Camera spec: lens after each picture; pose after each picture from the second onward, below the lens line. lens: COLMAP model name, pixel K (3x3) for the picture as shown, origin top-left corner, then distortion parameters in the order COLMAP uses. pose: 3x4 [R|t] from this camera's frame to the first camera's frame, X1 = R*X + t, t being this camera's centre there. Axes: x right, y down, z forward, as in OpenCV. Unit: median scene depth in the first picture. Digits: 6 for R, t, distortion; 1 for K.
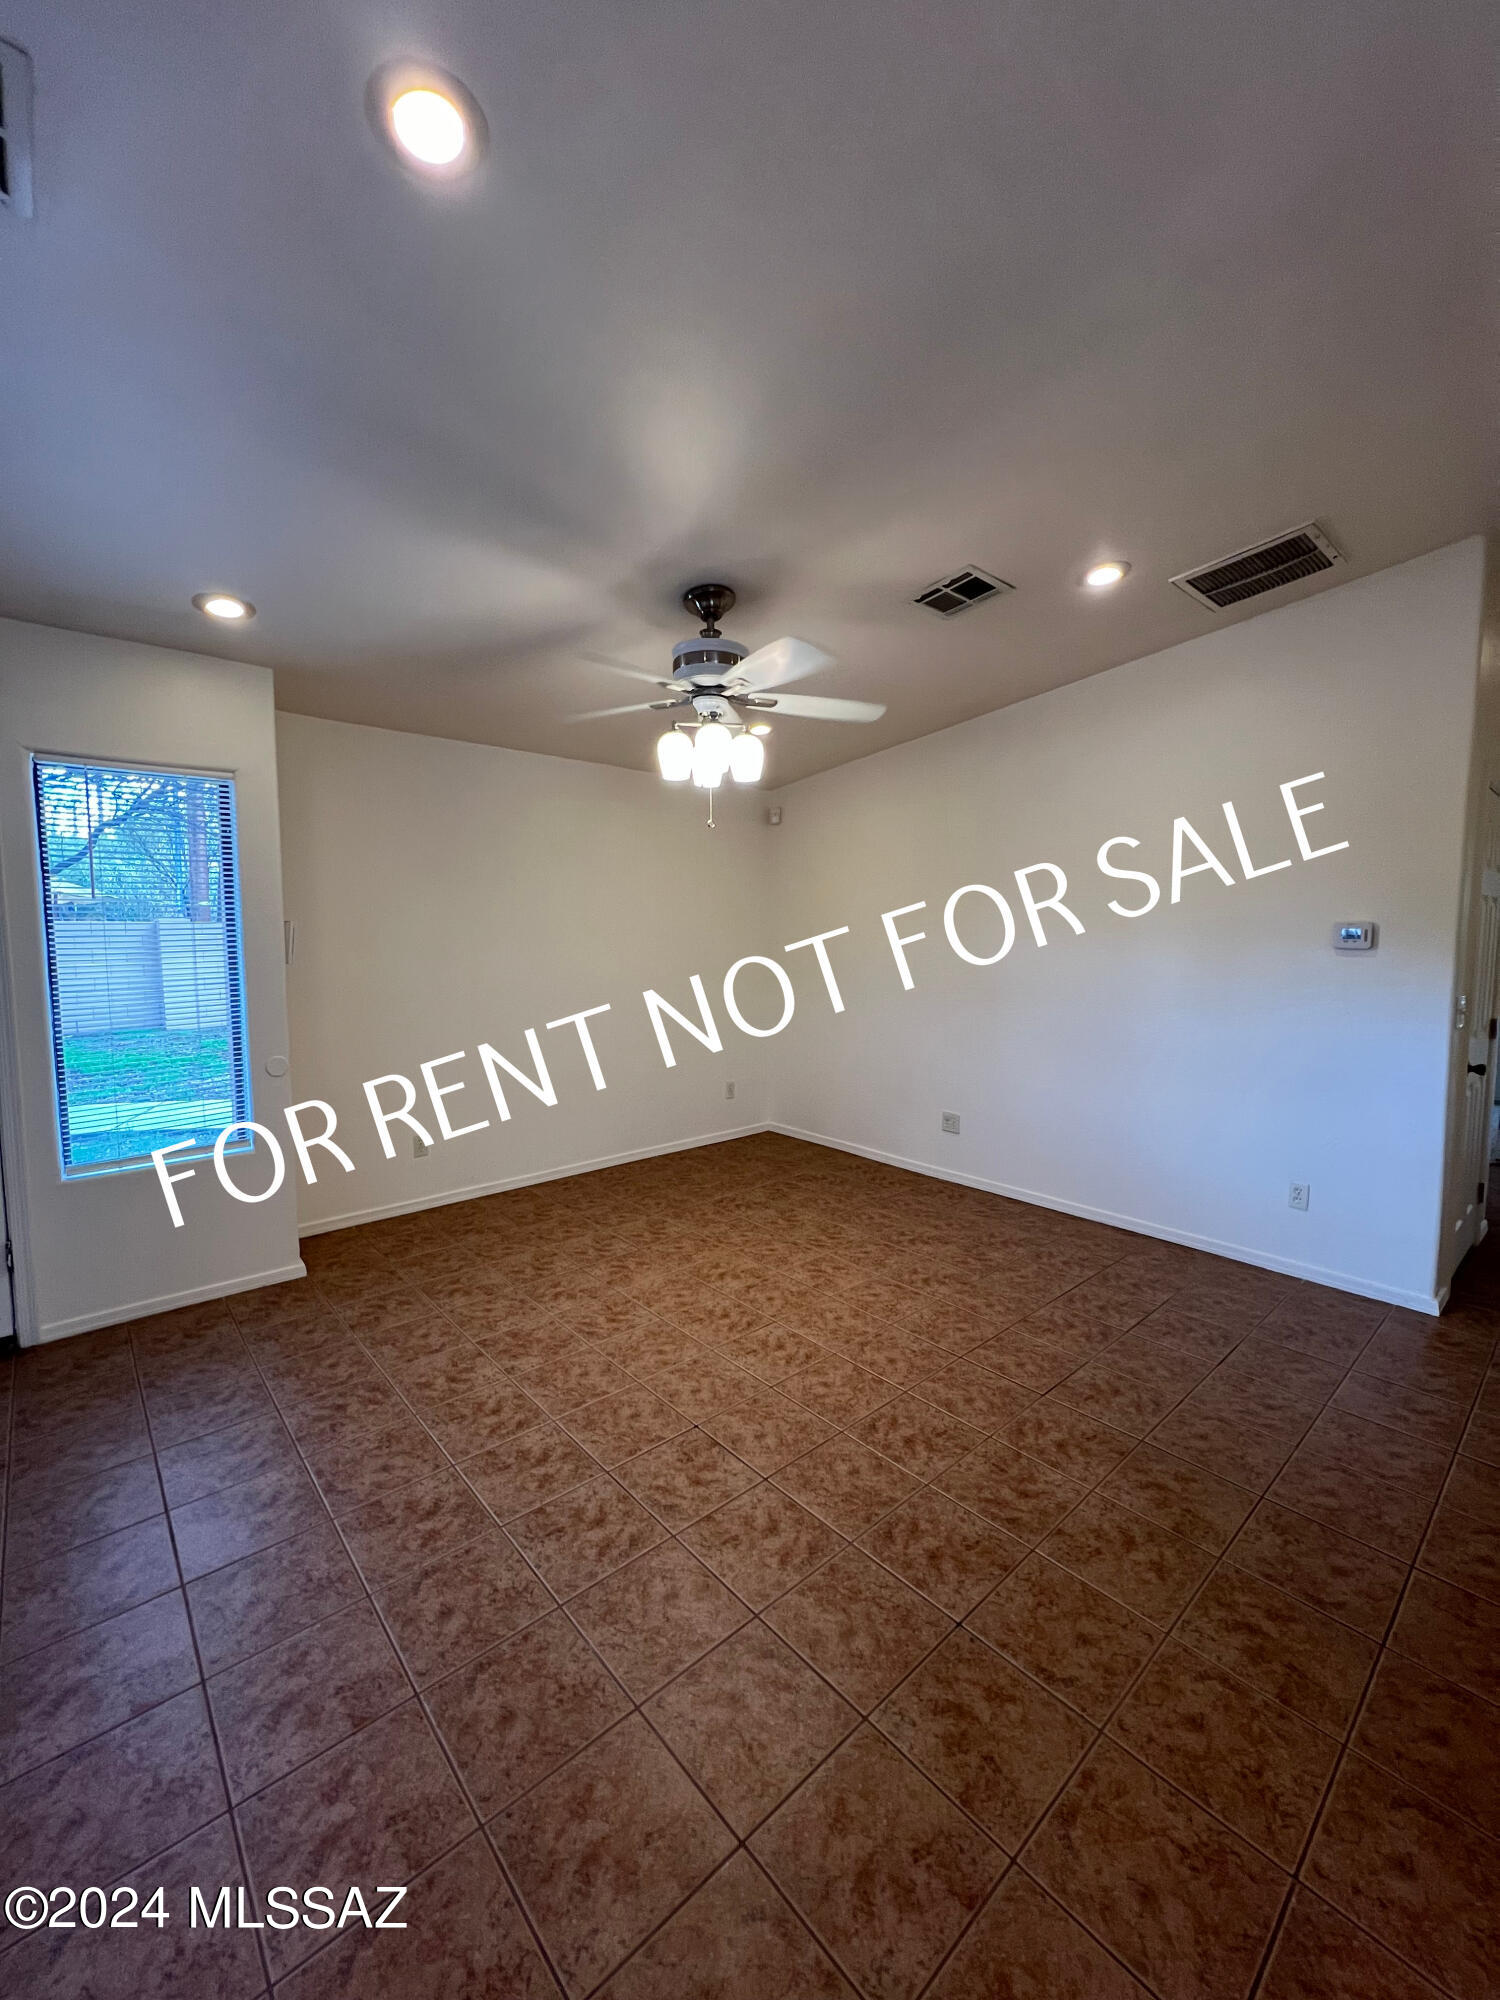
lens RADIAL K [[797.0, 0, 755.8], [0, 797.0, 1004.5], [0, 0, 1]] dist [-0.001493, 0.000691]
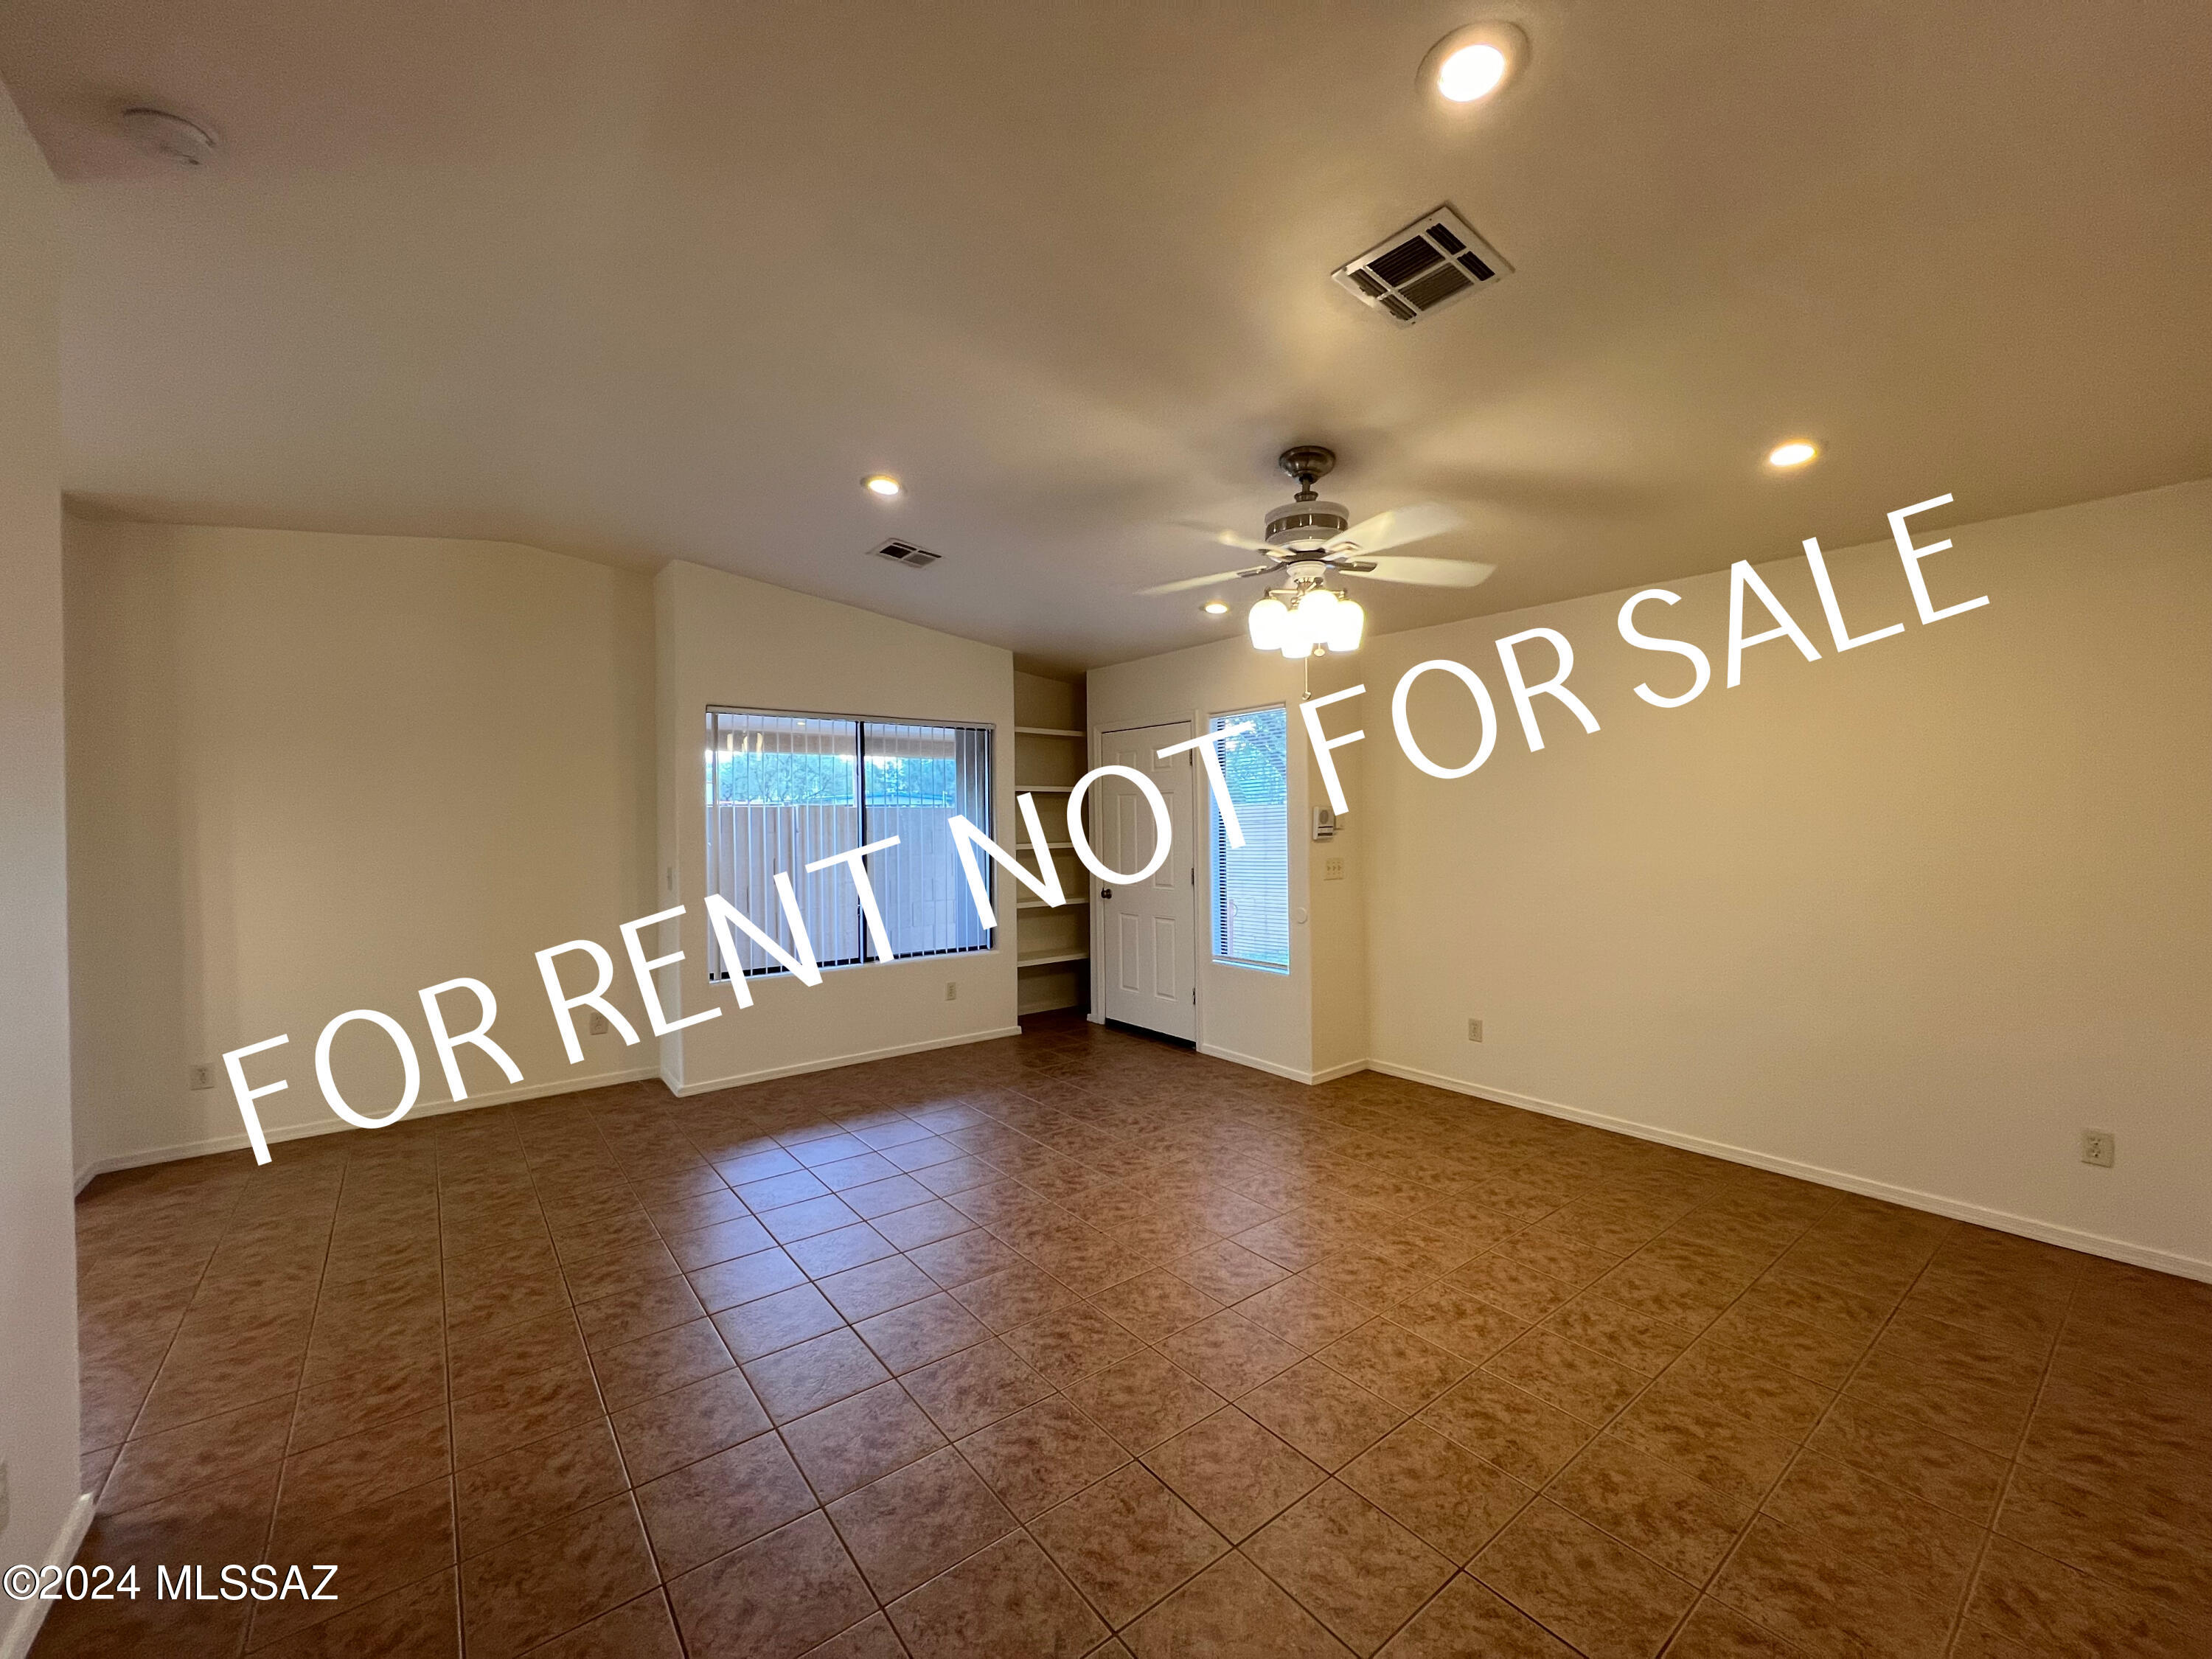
lens RADIAL K [[881.5, 0, 1099.9], [0, 881.5, 825.2], [0, 0, 1]] dist [-0.001493, 0.000691]
pose [[-0.070556, 0.007229, -0.997482, 1.002886], [-0.084044, 0.996375, 0.013166, -0.072169], [0.993961, 0.084761, -0.069693, 0.852837]]
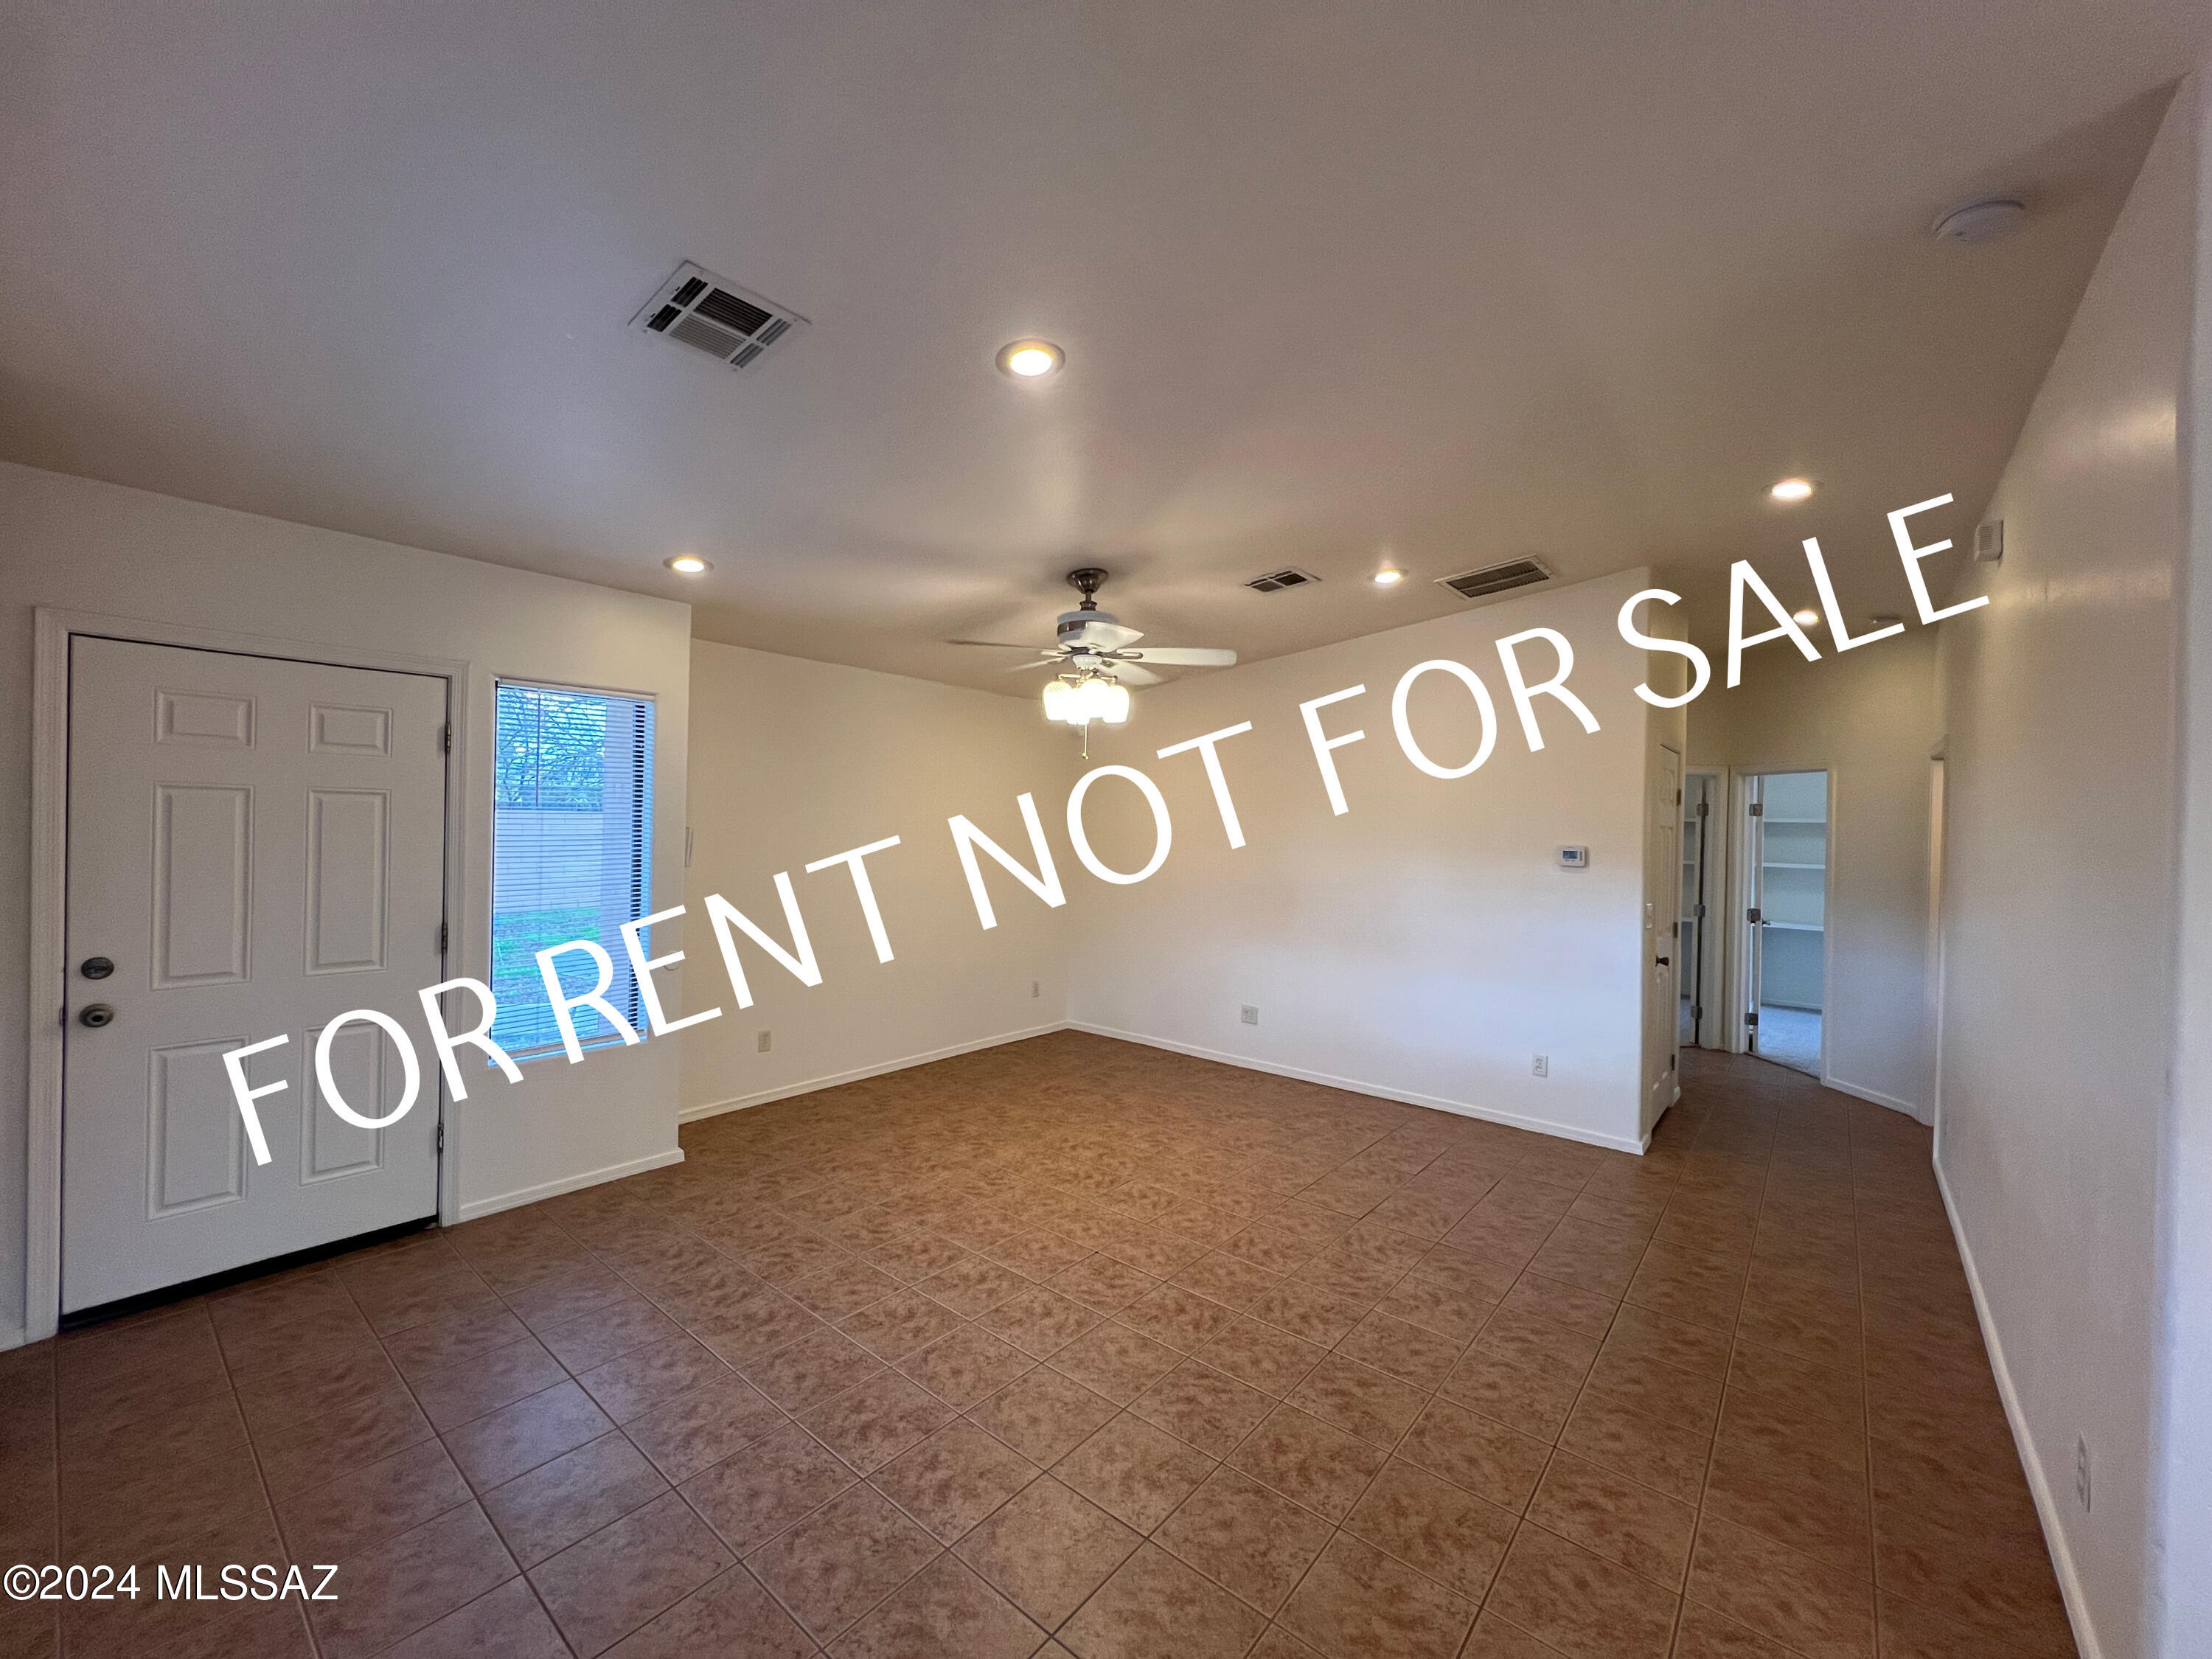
lens RADIAL K [[881.5, 0, 1105.8], [0, 881.5, 836.4], [0, 0, 1]] dist [-0.001493, 0.000691]
pose [[0.988521, 0.019218, 0.149859, -0.227217], [-0.007505, 0.996898, -0.078341, -0.001744], [-0.150900, 0.076317, 0.985599, -0.317775]]
